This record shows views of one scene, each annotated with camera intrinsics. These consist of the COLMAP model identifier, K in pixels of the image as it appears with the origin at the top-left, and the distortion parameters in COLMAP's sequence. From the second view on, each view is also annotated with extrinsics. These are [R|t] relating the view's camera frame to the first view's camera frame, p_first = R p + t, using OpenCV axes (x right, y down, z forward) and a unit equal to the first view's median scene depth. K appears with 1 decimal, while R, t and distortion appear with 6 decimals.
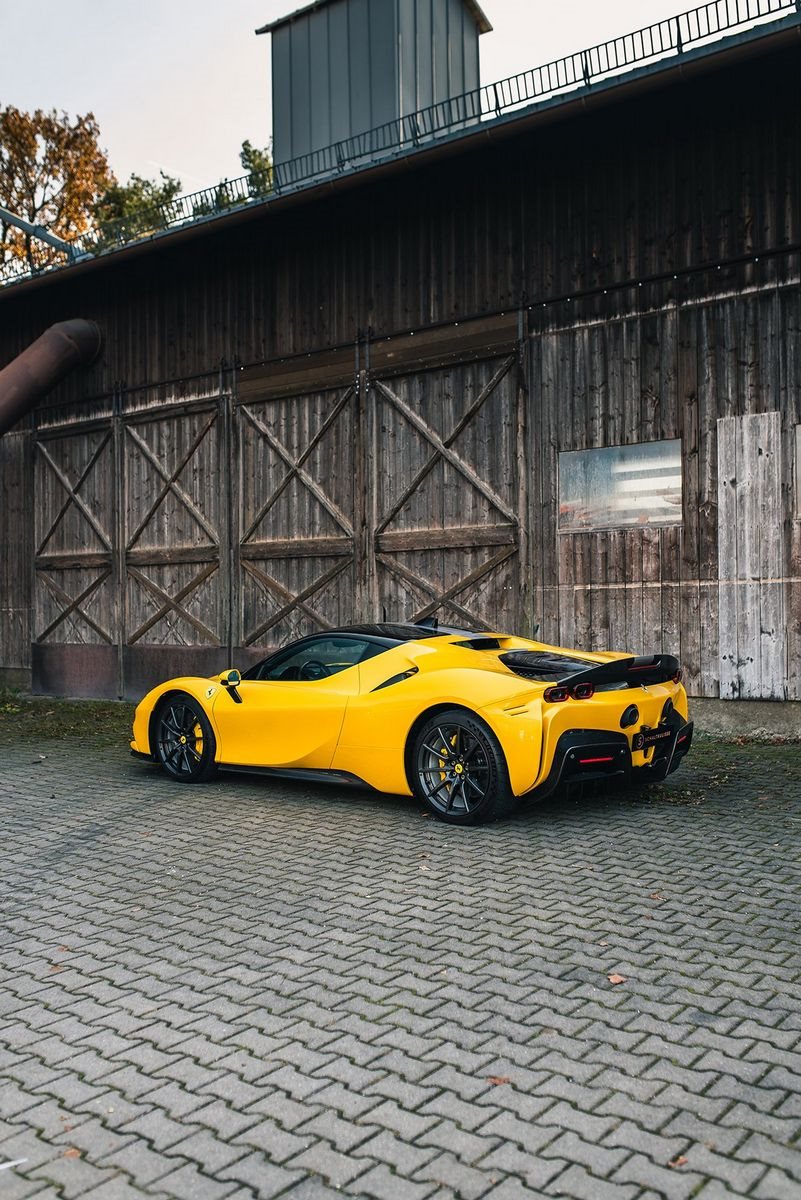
lens RADIAL K [[1132.4, 0, 400.5], [0, 1132.4, 600.0], [0, 0, 1]] dist [-0.000012, 0.001543]
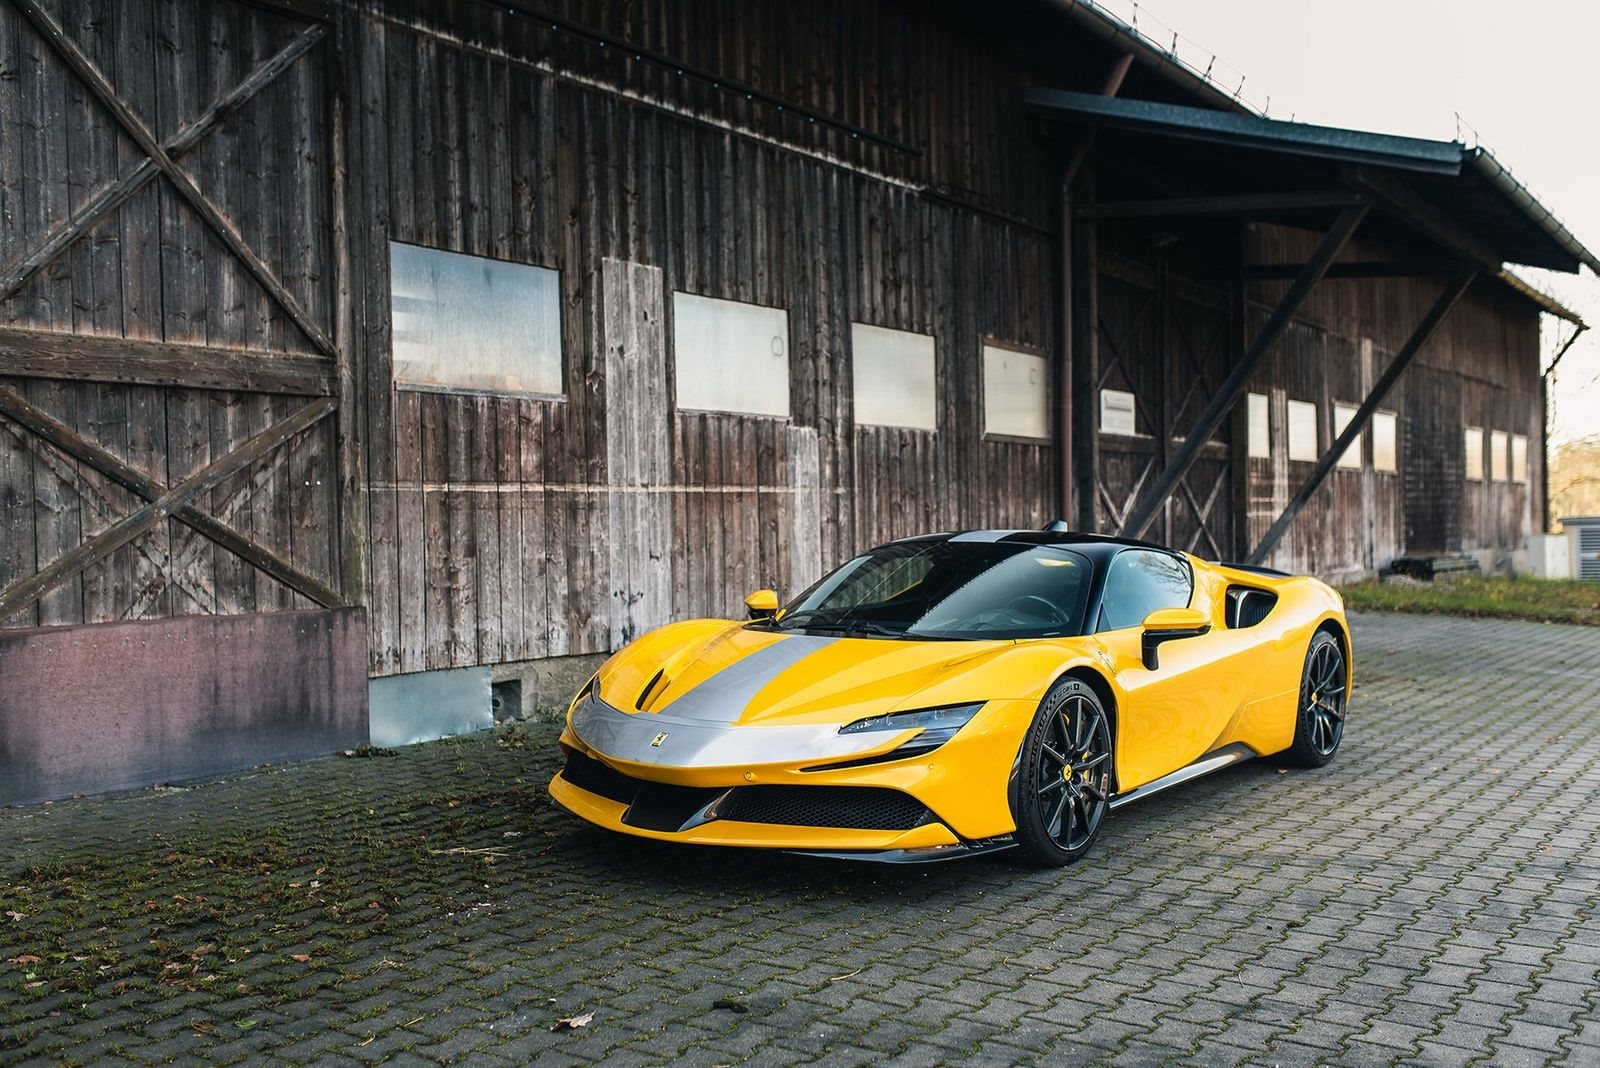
lens RADIAL K [[1509.8, 0, 800.0], [0, 1509.8, 534.0], [0, 0, 1]] dist [-0.000012, 0.001543]
pose [[-0.063396, 0.011736, 0.997919, -0.618707], [0.010235, 0.999886, -0.011109, 0.022886], [-0.997936, 0.009509, -0.063509, 0.873009]]
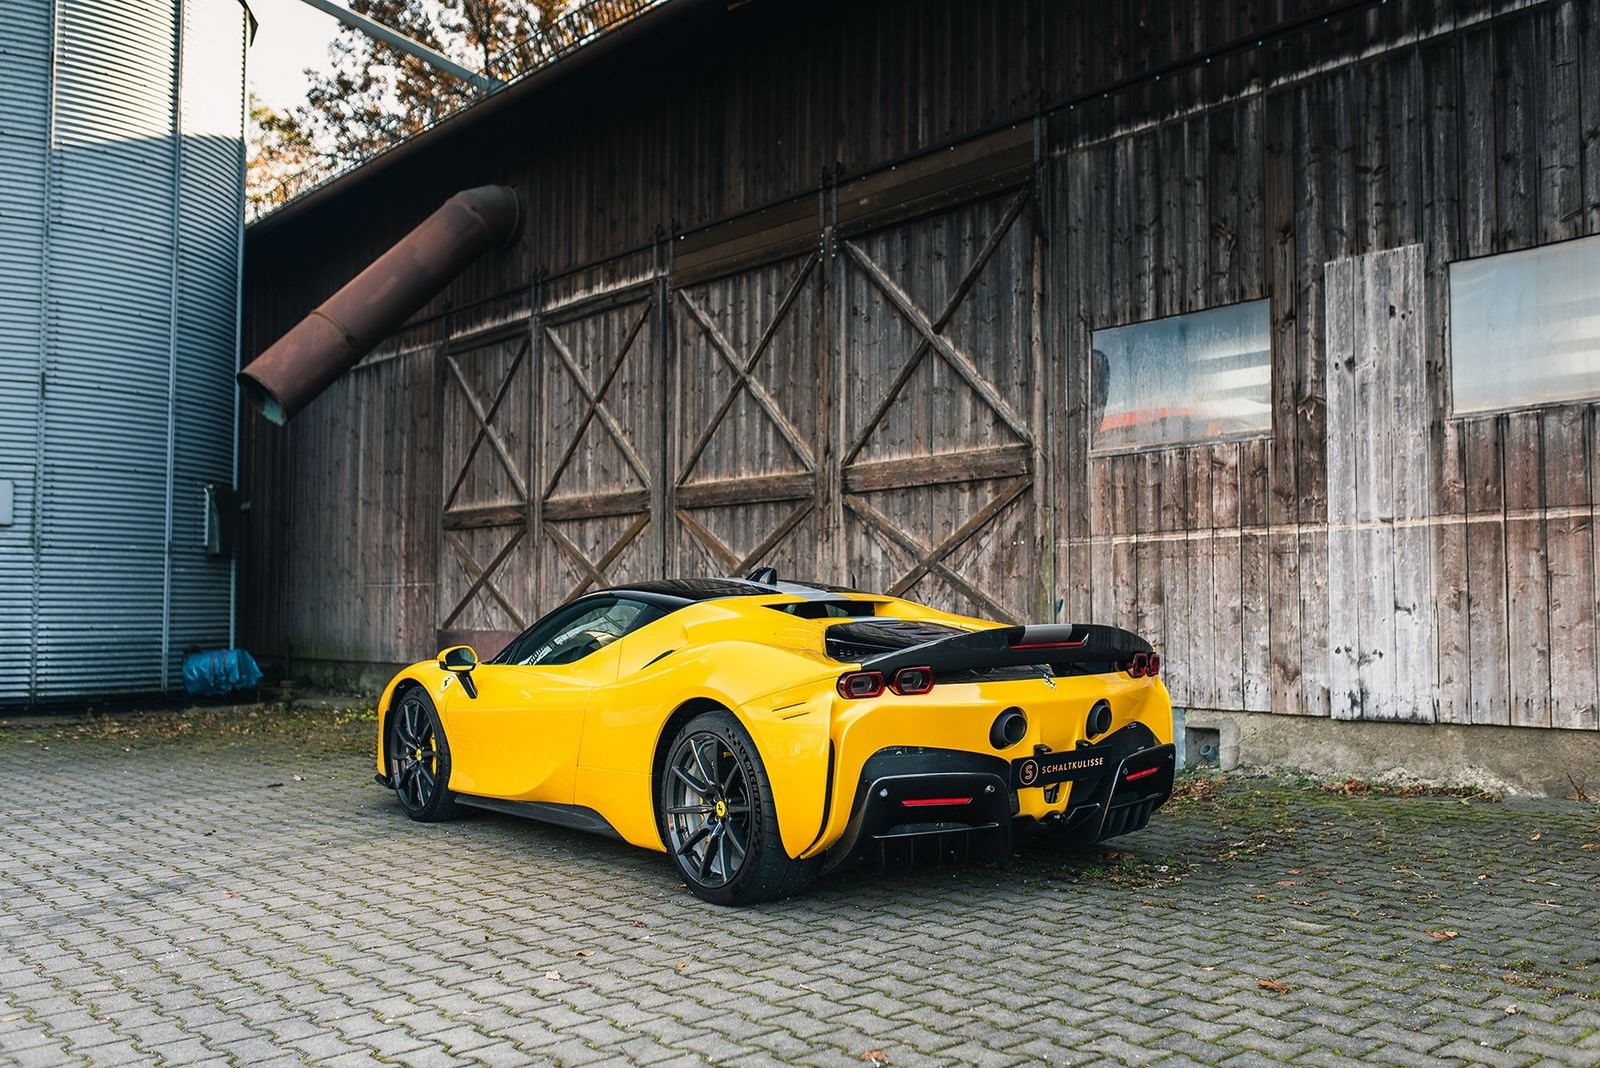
lens RADIAL K [[1509.8, 0, 800.0], [0, 1509.8, 534.0], [0, 0, 1]] dist [-0.000012, 0.001543]
pose [[0.980212, 0.000017, -0.197951, 0.151107], [-0.008323, 0.999119, -0.041126, 0.022181], [0.197776, 0.041960, 0.979349, 0.135131]]
